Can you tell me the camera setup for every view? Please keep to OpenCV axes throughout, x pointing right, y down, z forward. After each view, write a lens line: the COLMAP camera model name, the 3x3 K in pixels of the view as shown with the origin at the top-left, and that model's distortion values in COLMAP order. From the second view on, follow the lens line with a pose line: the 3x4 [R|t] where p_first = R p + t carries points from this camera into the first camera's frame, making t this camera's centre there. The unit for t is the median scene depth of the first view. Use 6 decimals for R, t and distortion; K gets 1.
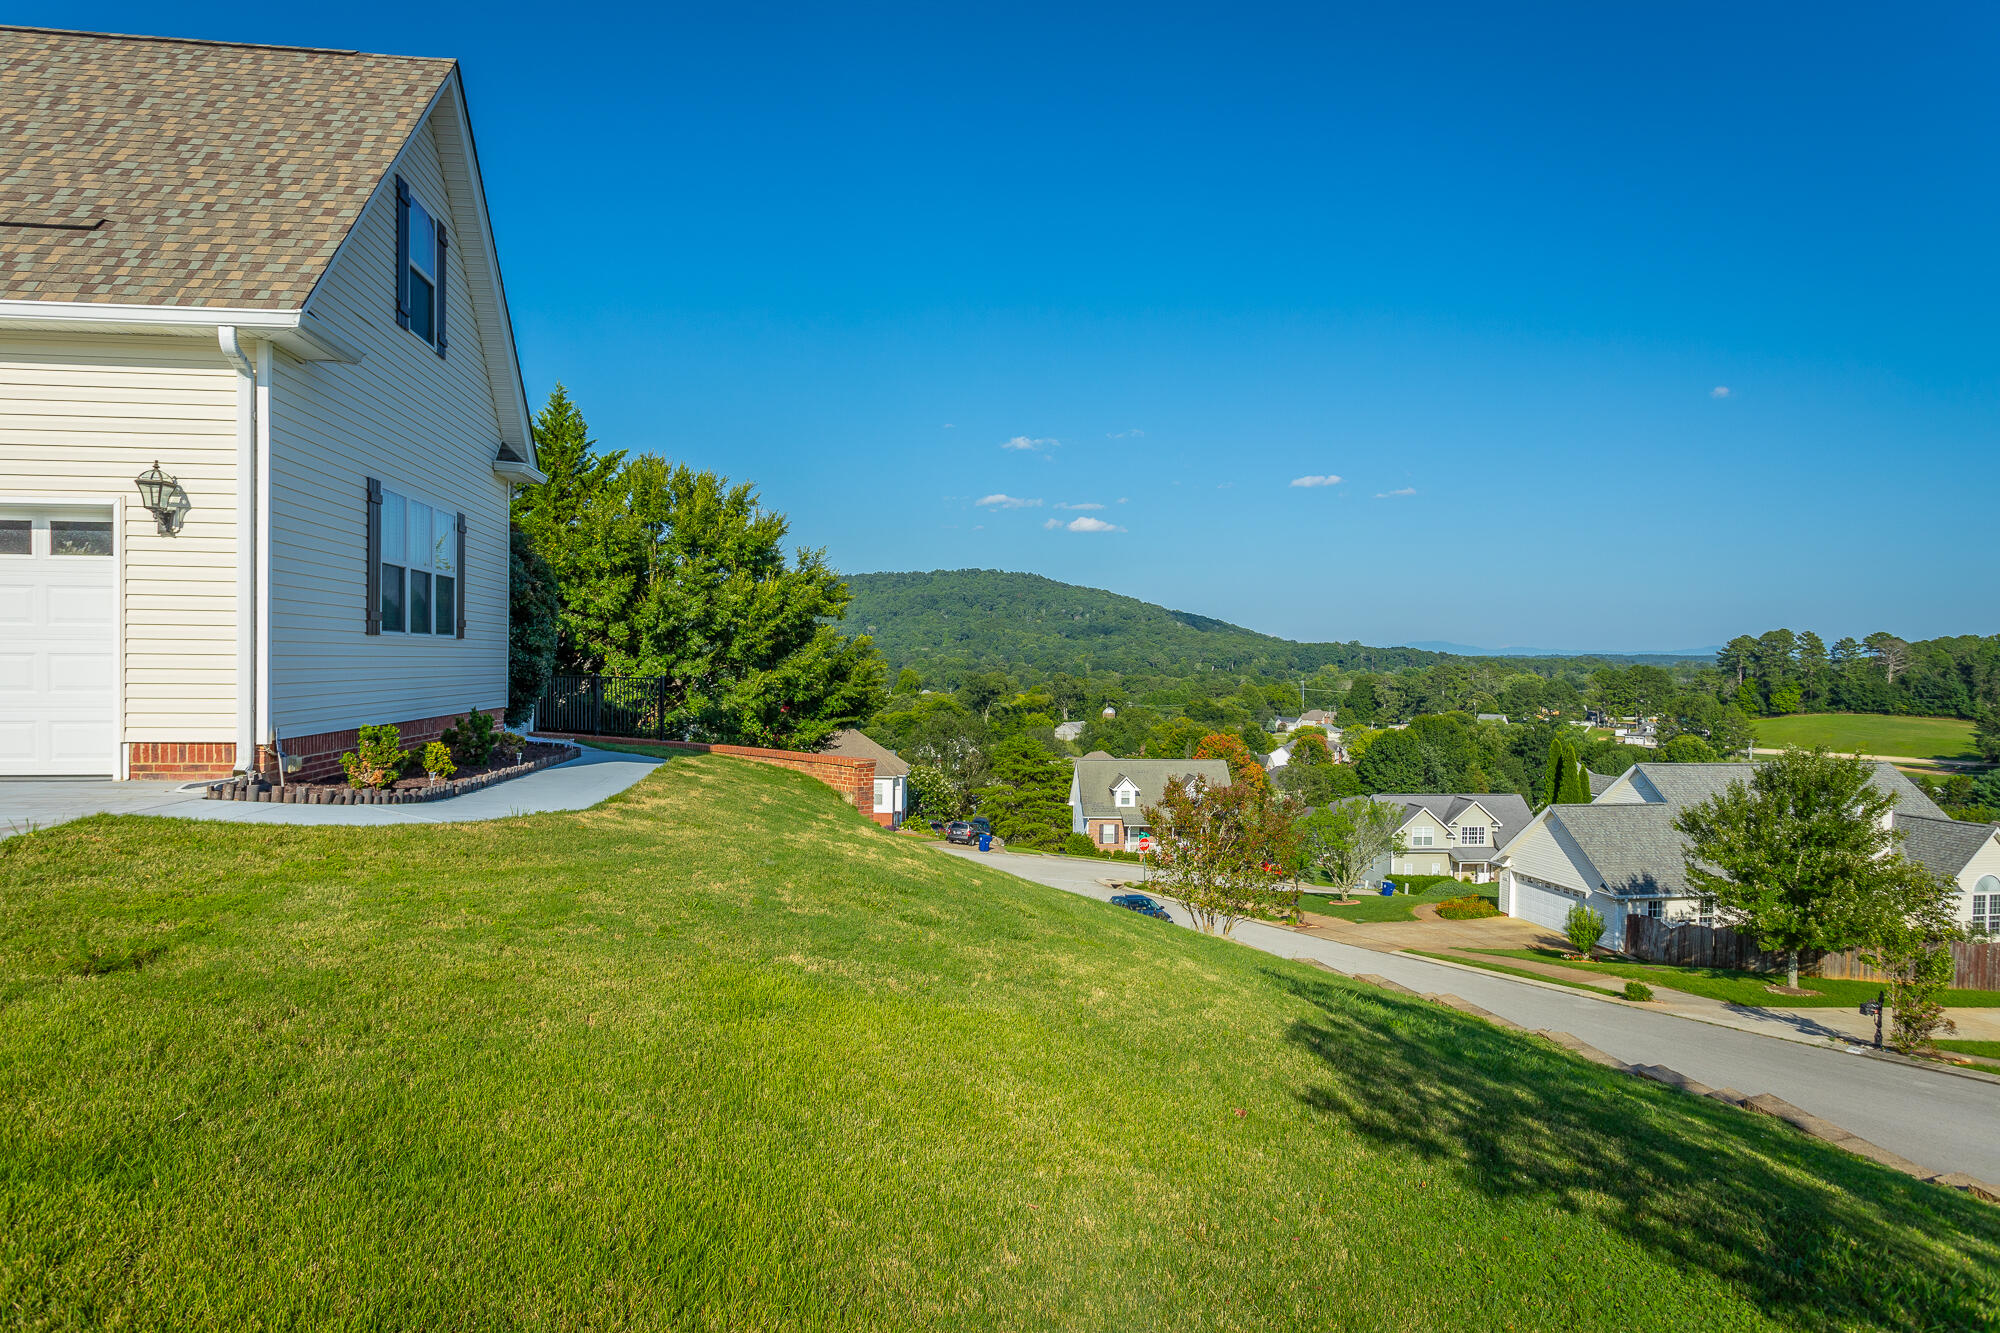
lens RADIAL K [[1152.9, 0, 995.4], [0, 1152.9, 688.4], [0, 0, 1]] dist [-0.007877, 0.002002]
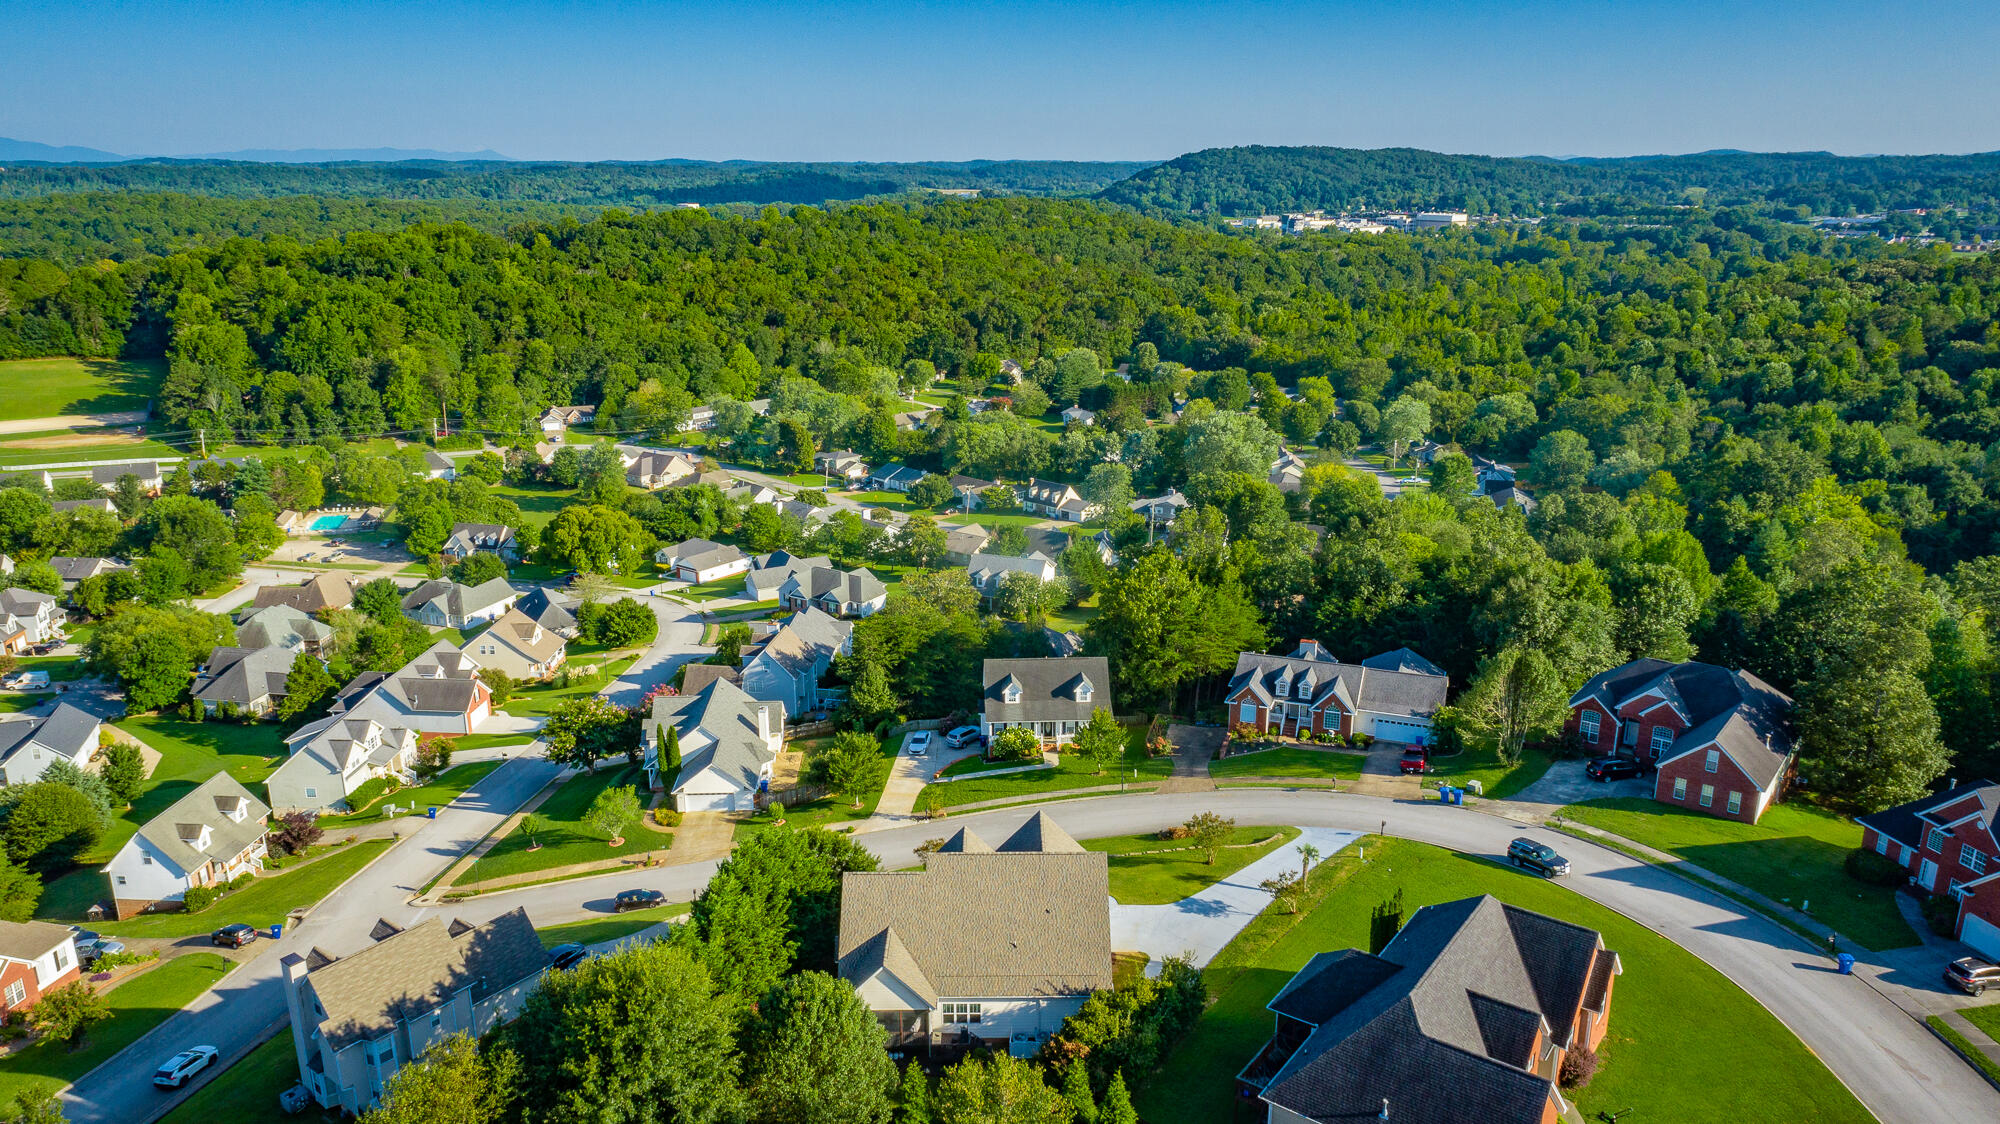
lens RADIAL K [[1355.3, 0, 1007.0], [0, 1355.3, 556.4], [0, 0, 1]] dist [-0.017196, 0.013919]
pose [[0.144941, -0.286550, 0.947038, -3.627379], [0.026068, 0.957919, 0.285852, -2.032178], [-0.989097, -0.016744, 0.146312, 0.037370]]
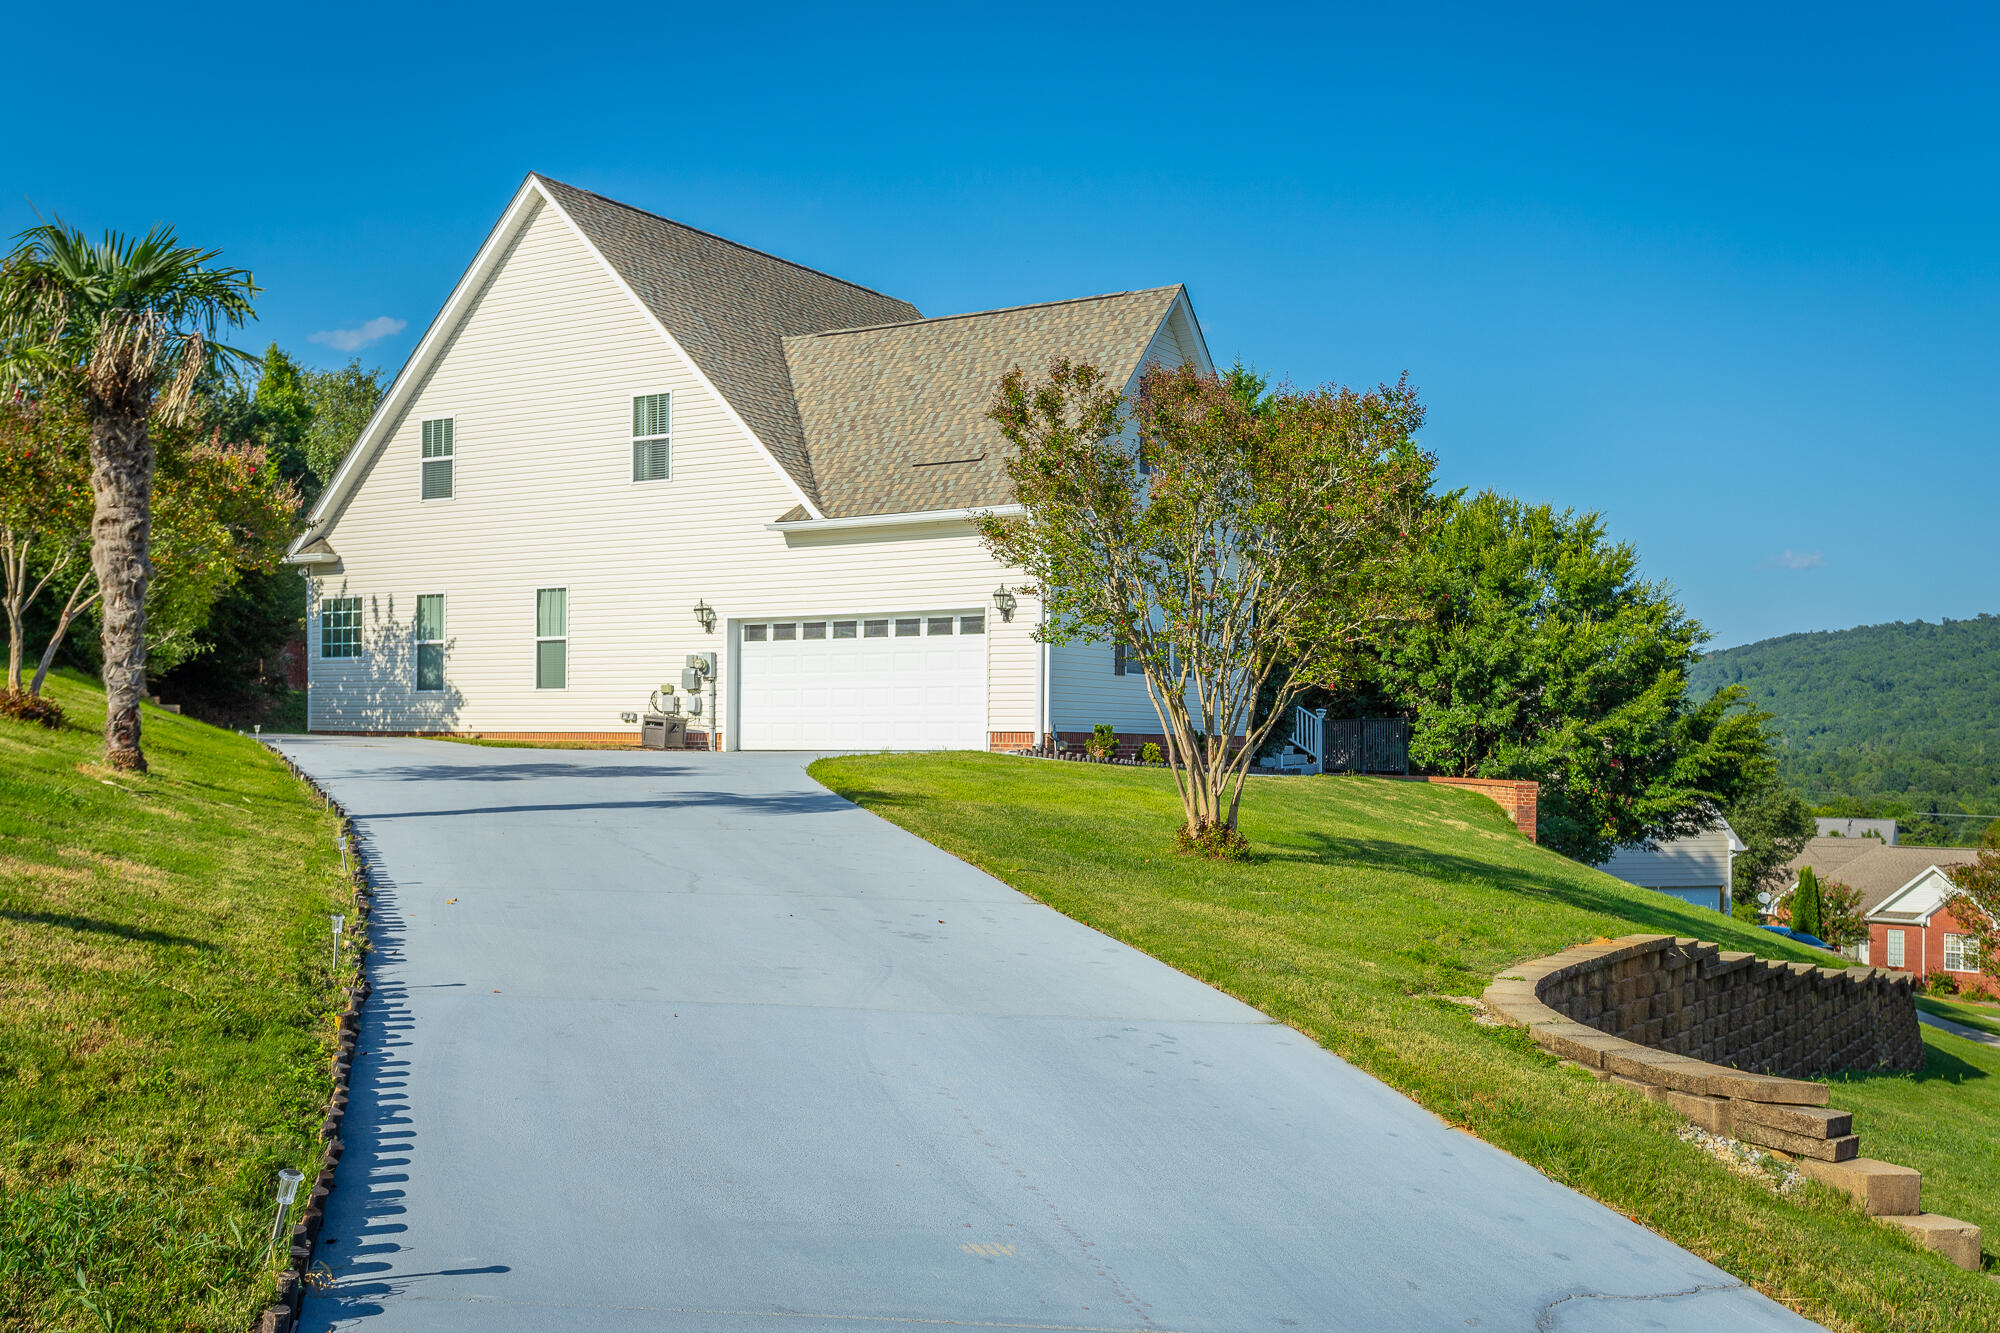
lens RADIAL K [[1960.9, 0, 992.5], [0, 1960.9, 741.0], [0, 0, 1]] dist [0.013428, 0.000000]
pose [[0.762405, -0.007999, -0.647051, 0.468554], [-0.013415, 0.999513, -0.028163, 0.053476], [0.646961, 0.030152, 0.761927, -0.510193]]
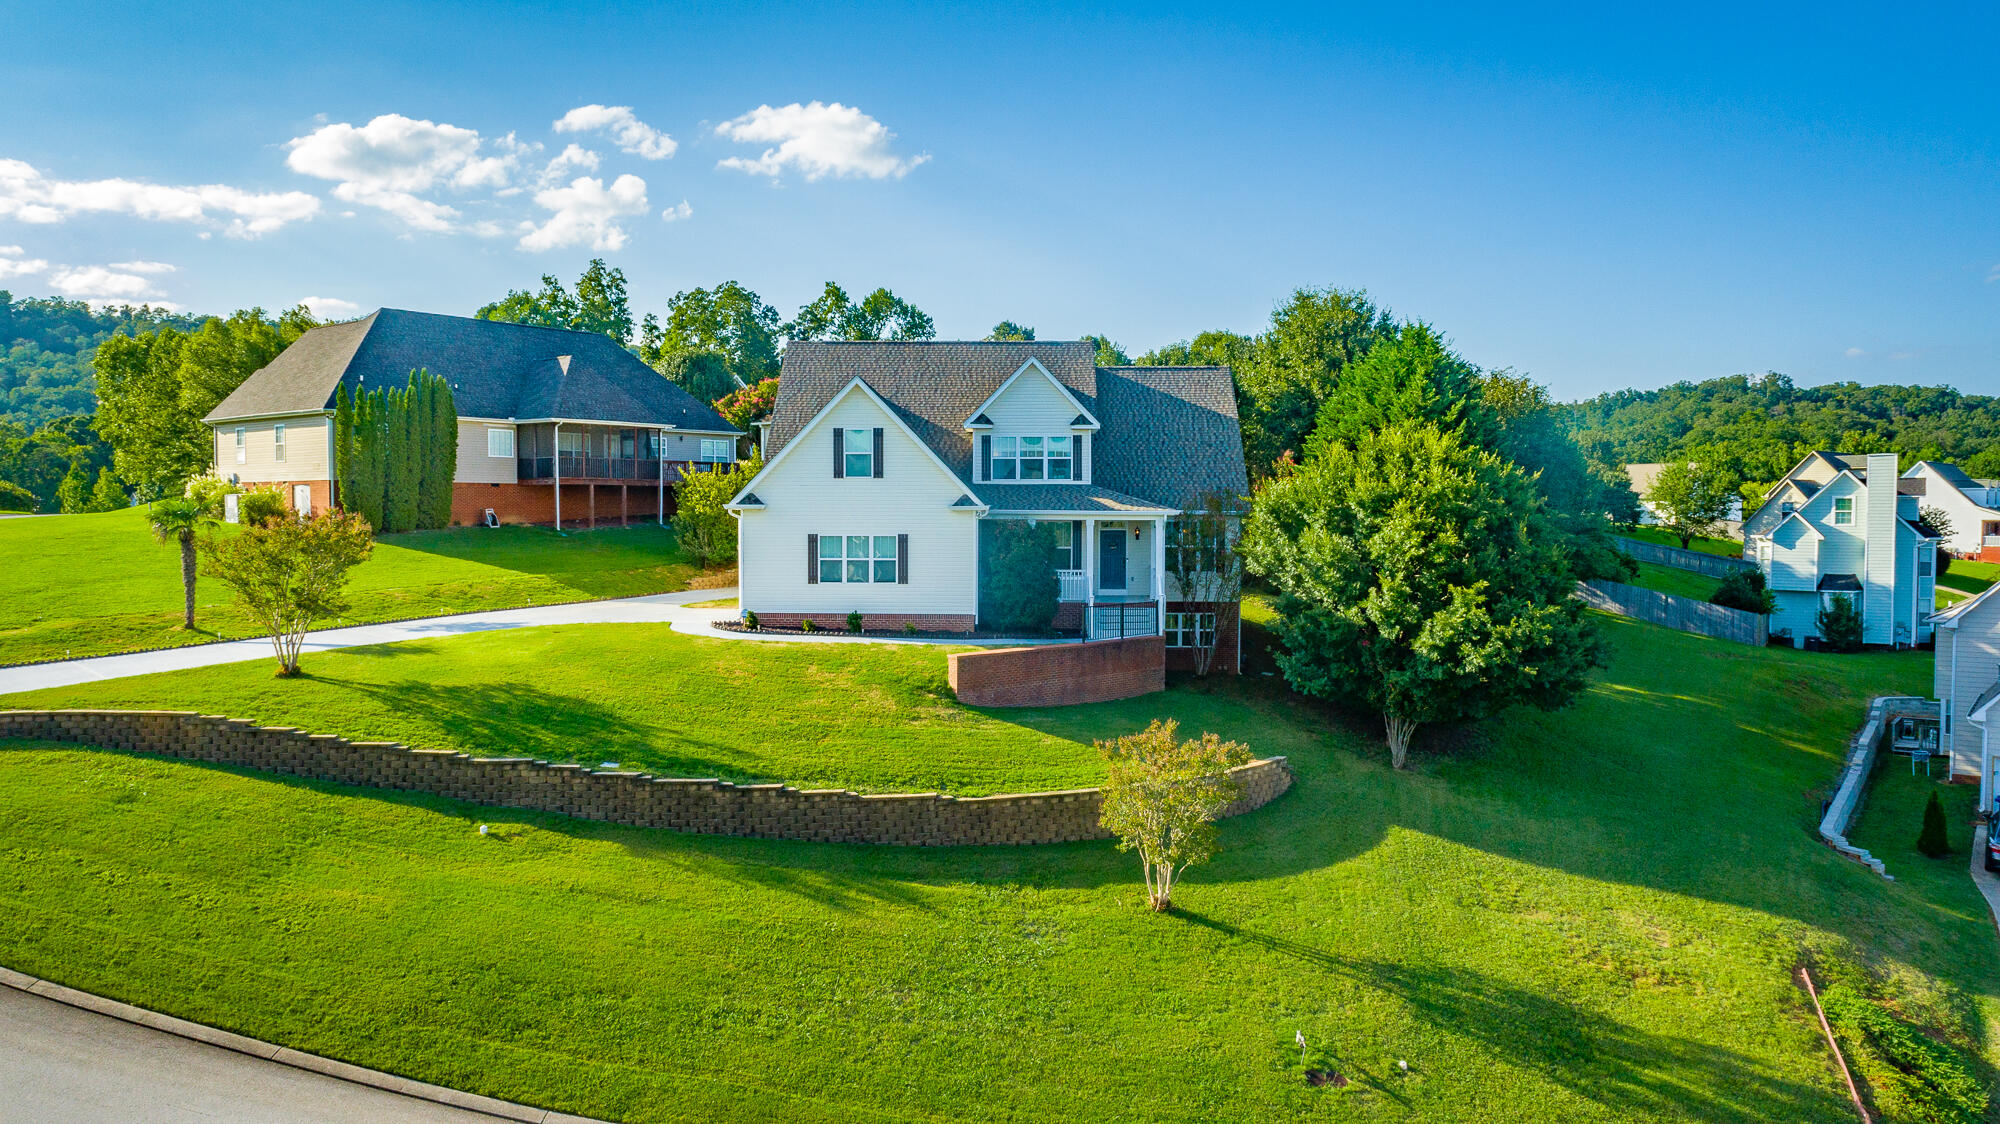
lens RADIAL K [[1355.3, 0, 996.8], [0, 1355.3, 552.7], [0, 0, 1]] dist [-0.017196, 0.013919]
pose [[-0.175425, 0.017602, -0.984335, 1.309048], [-0.028929, 0.999316, 0.023025, -0.100870], [0.984068, 0.032515, -0.174796, 0.936799]]
